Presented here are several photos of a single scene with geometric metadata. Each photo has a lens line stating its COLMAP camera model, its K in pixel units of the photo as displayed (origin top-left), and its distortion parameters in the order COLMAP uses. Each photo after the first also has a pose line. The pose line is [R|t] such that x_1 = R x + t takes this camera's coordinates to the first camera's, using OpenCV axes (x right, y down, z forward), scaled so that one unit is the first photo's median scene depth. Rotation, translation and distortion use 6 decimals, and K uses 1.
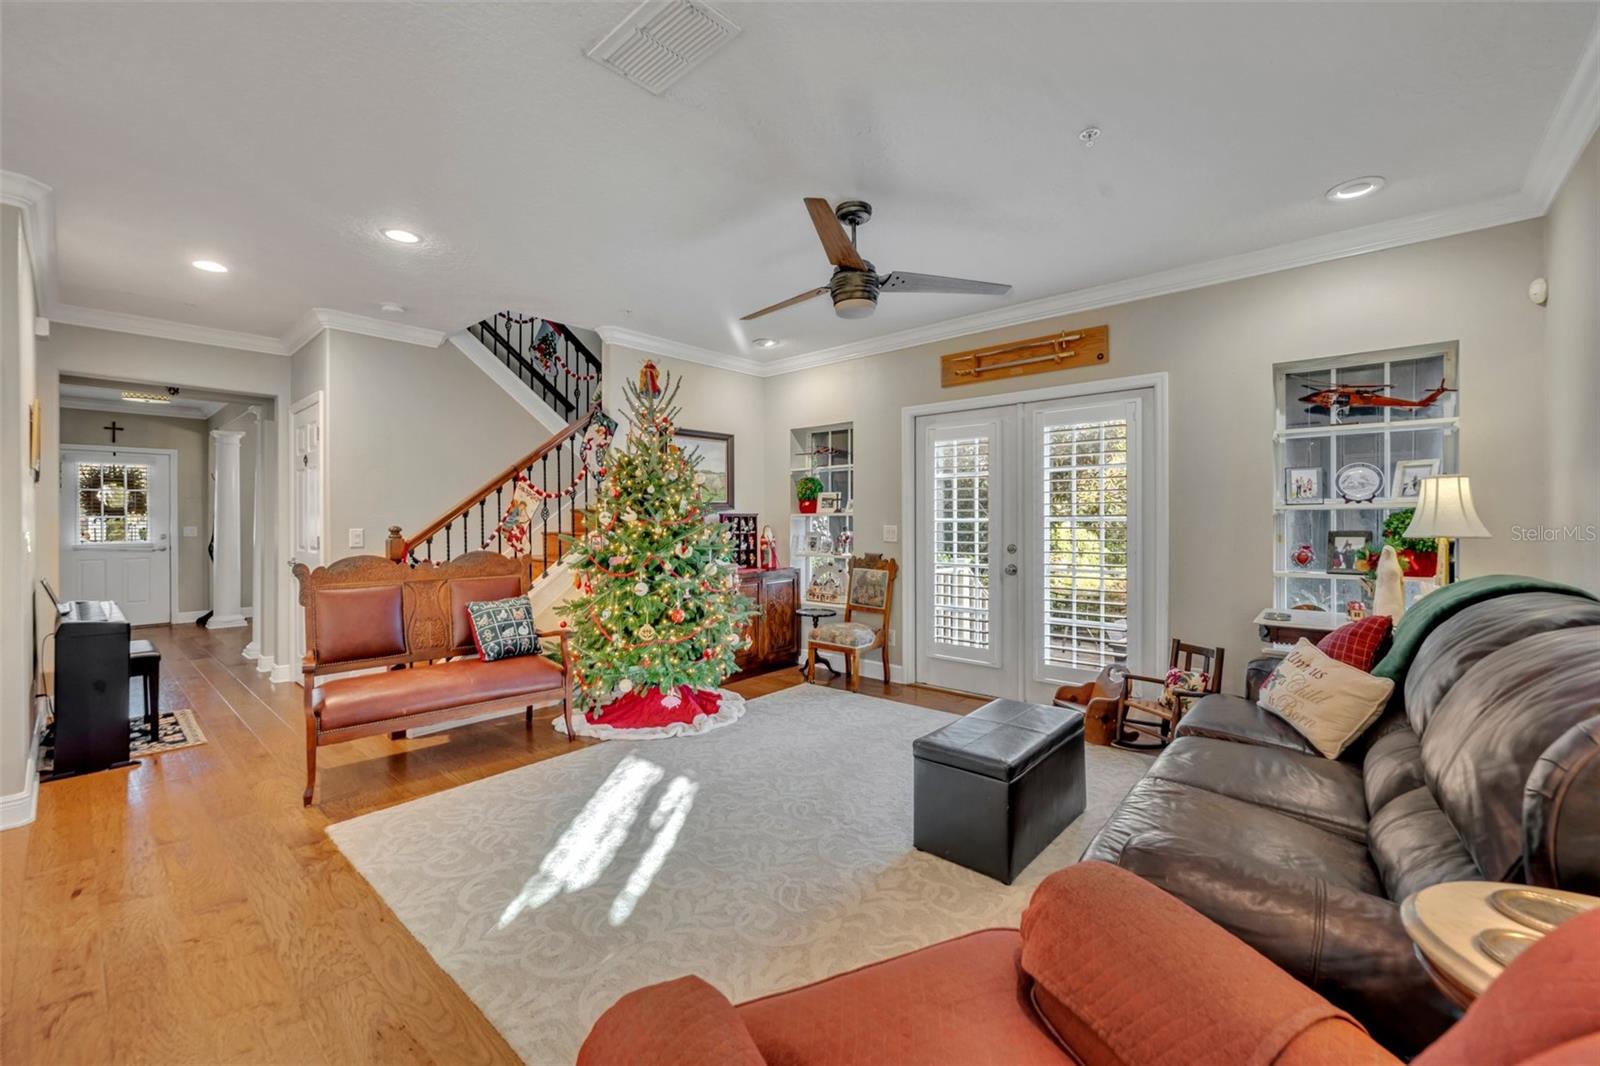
lens RADIAL K [[643.9, 0, 802.1], [0, 643.9, 522.5], [0, 0, 1]] dist [-0.001769, -0.000211]
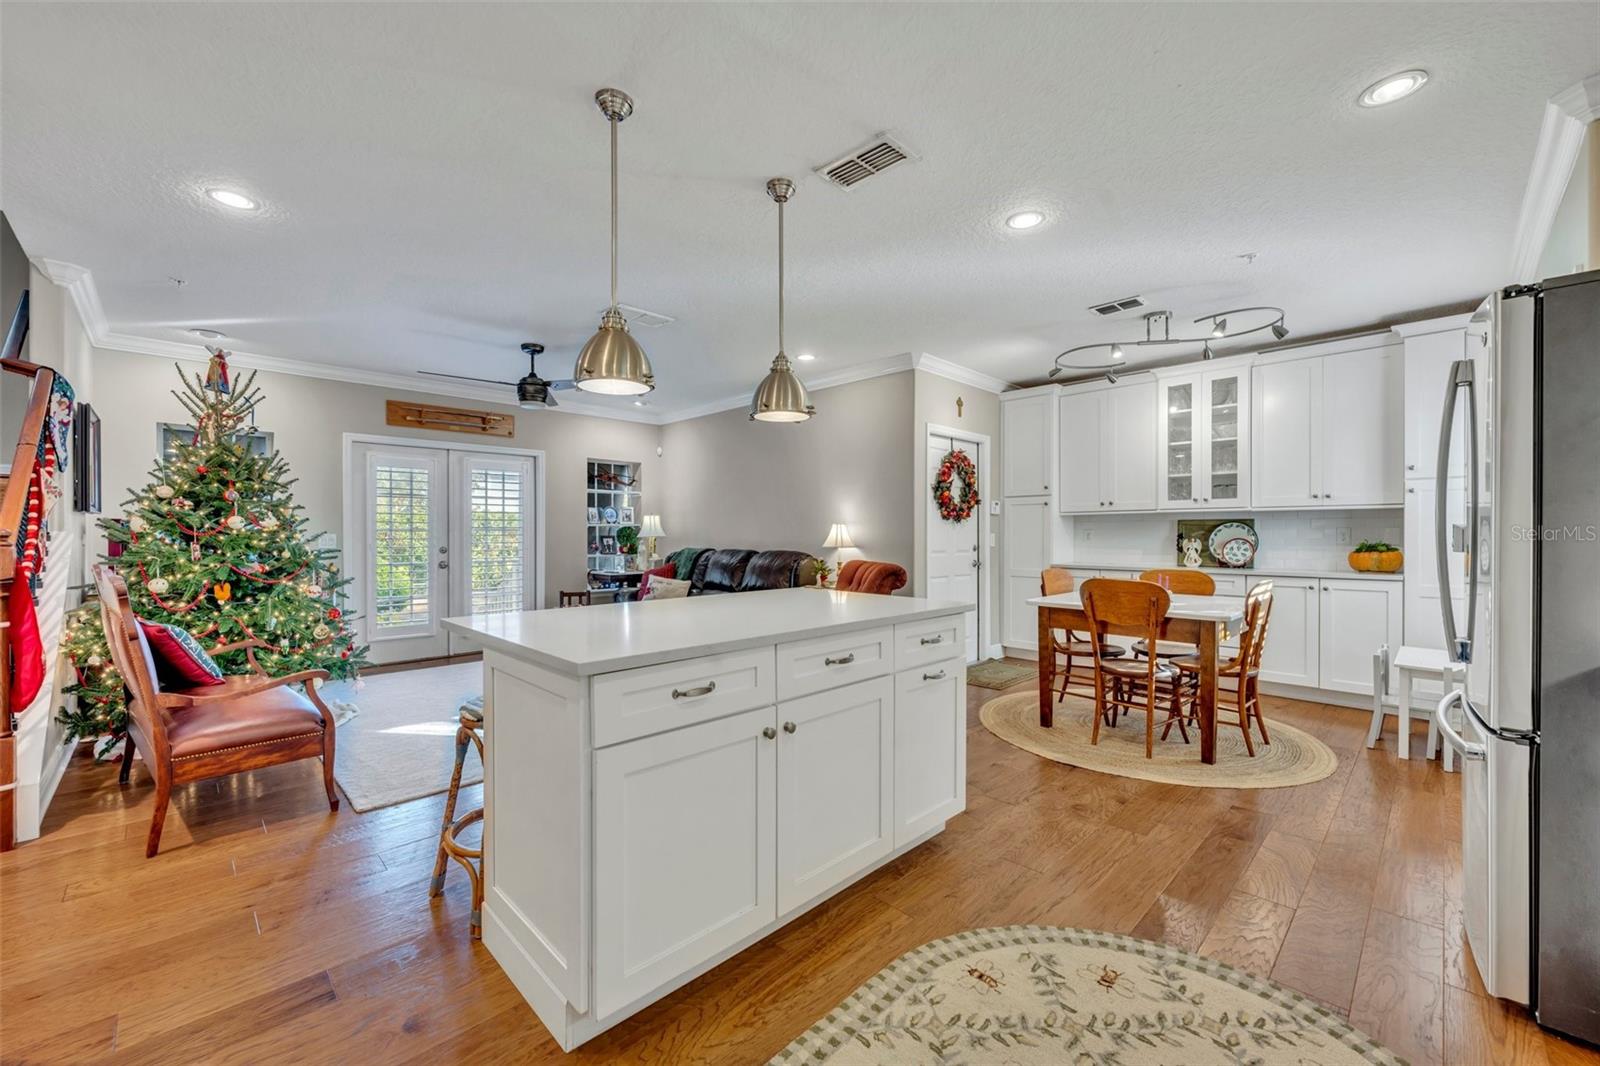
lens RADIAL K [[638.4, 0, 796.4], [0, 638.4, 534.6], [0, 0, 1]] dist [0.000631, -0.000056]
pose [[0.075817, 0.003210, 0.997117, -1.008457], [0.002778, 0.999990, -0.003431, 0.013454], [-0.997118, 0.003030, 0.075807, 0.111132]]
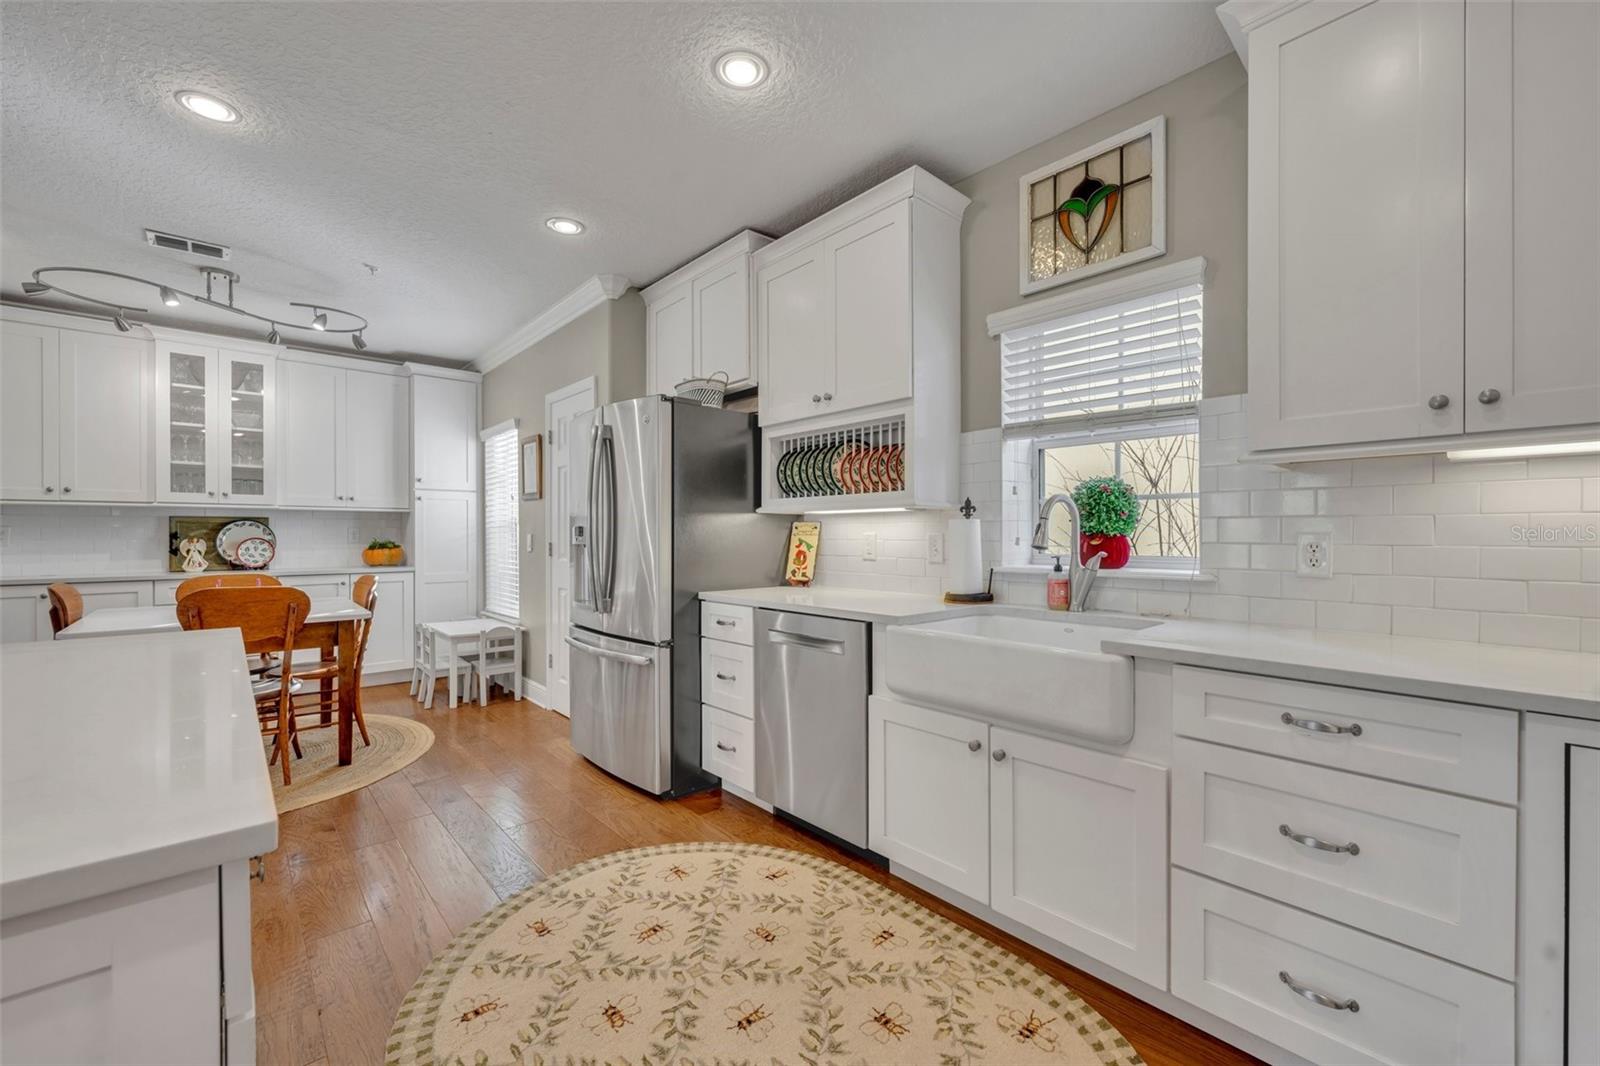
lens RADIAL K [[641.3, 0, 800.2], [0, 641.3, 534.6], [0, 0, 1]] dist [-0.000792, -0.000055]
pose [[-0.993039, 0.003986, 0.117716, -0.837742], [0.004390, 0.999985, 0.003177, 0.013628], [-0.117702, 0.003671, -0.993042, 0.357998]]
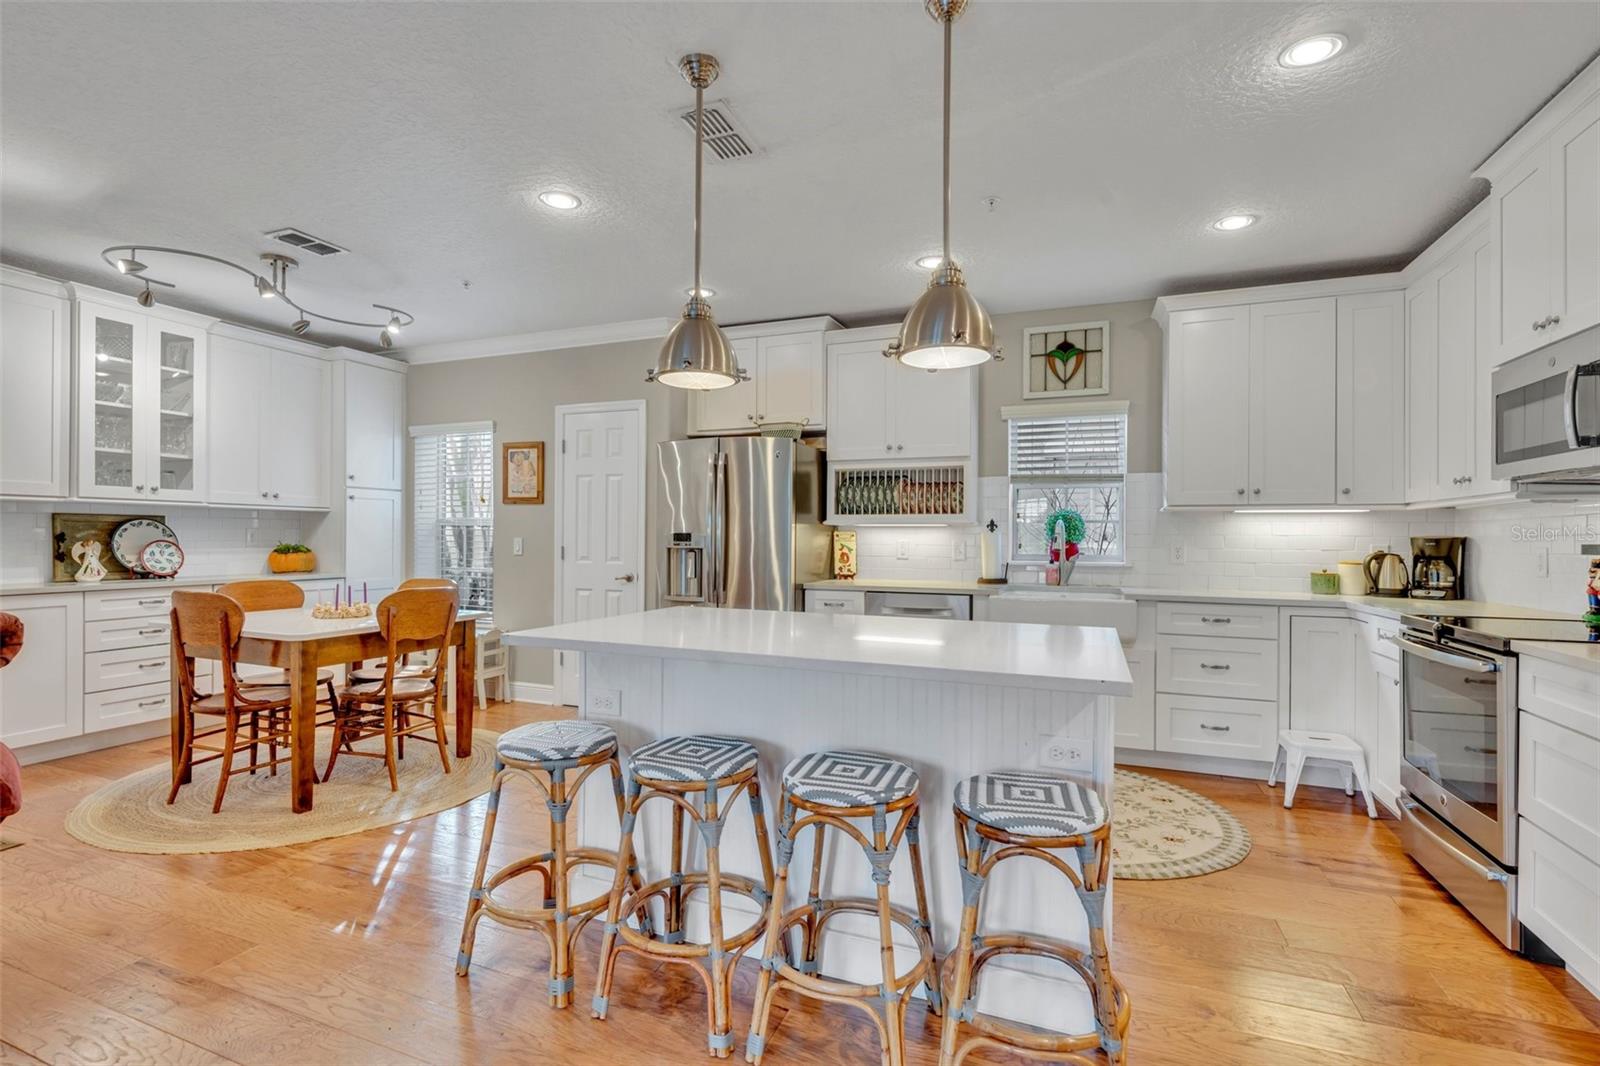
lens RADIAL K [[732.3, 0, 800.0], [0, 732.3, 533.0], [0, 0, 1]] dist [0.000825, 0.000278]
pose [[-0.942119, -0.004387, -0.335251, -0.316832], [-0.004356, 0.999990, -0.000844, 0.005399], [0.335251, 0.000665, -0.942129, 0.664930]]
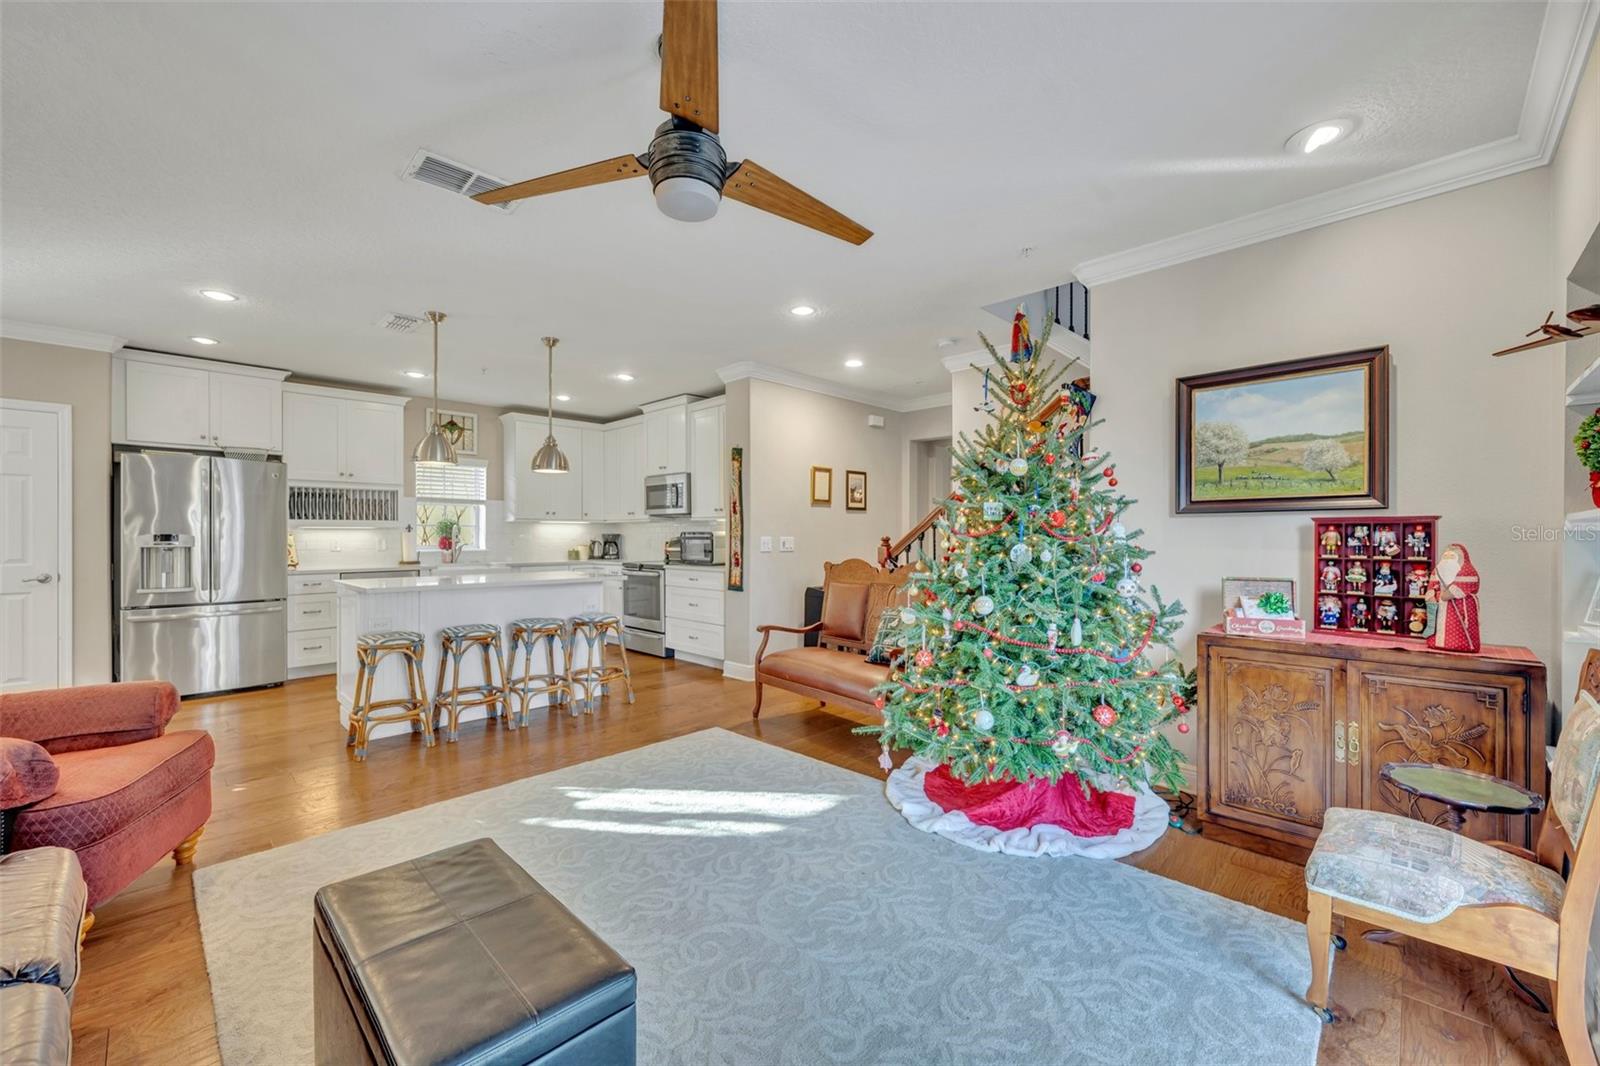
lens RADIAL K [[639.5, 0, 790.7], [0, 639.5, 533.7], [0, 0, 1]] dist [0.000395, 0.000069]
pose [[-0.067243, 0.002805, -0.997733, 0.462344], [-0.003009, 0.999991, 0.003014, -0.001816], [0.997732, 0.003205, -0.067234, 0.738181]]
